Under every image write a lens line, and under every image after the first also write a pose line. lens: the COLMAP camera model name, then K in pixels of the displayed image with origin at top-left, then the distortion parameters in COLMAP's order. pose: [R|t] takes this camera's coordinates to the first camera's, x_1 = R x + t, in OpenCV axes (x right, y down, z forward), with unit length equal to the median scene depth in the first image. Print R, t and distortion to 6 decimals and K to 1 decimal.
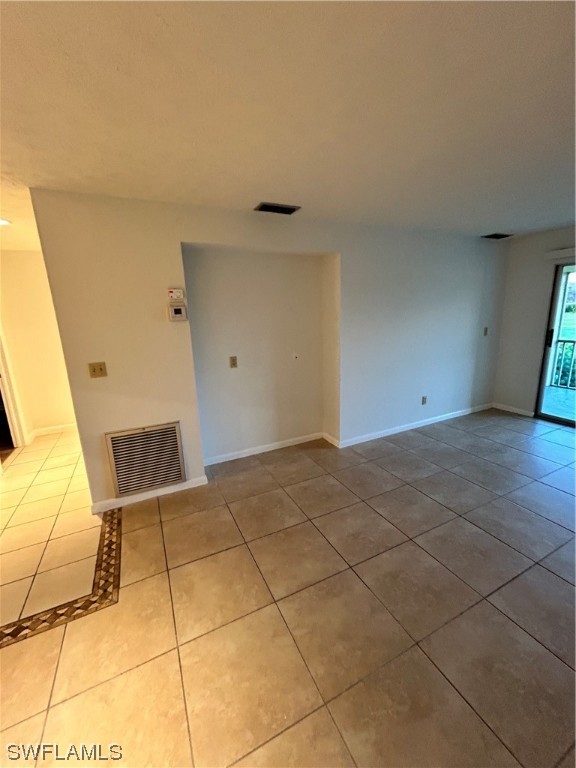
lens RADIAL K [[310.4, 0, 286.6], [0, 310.4, 382.7], [0, 0, 1]] dist [0.002086, 0.000470]
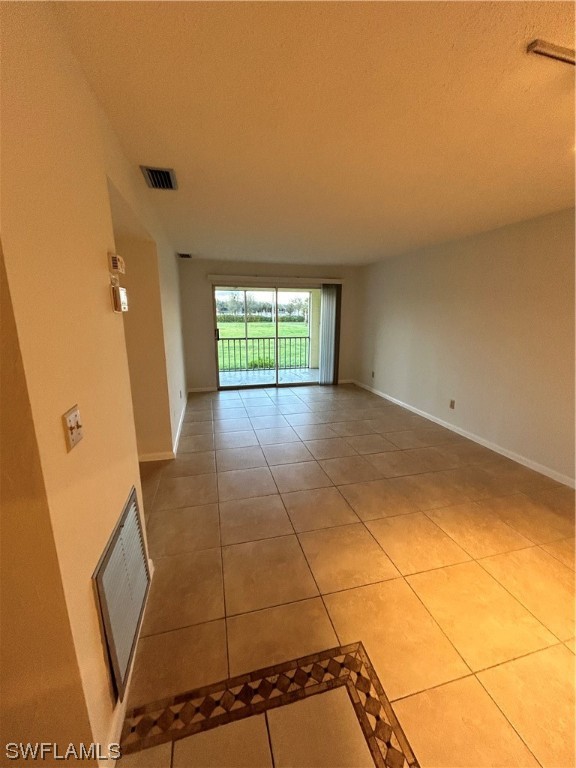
lens RADIAL K [[310.4, 0, 288.3], [0, 310.4, 385.2], [0, 0, 1]] dist [0.002086, 0.000470]
pose [[0.197216, -0.188068, 0.962152, -1.193041], [0.208729, 0.966980, 0.146228, -0.125434], [-0.957882, 0.171990, 0.229959, 0.824916]]
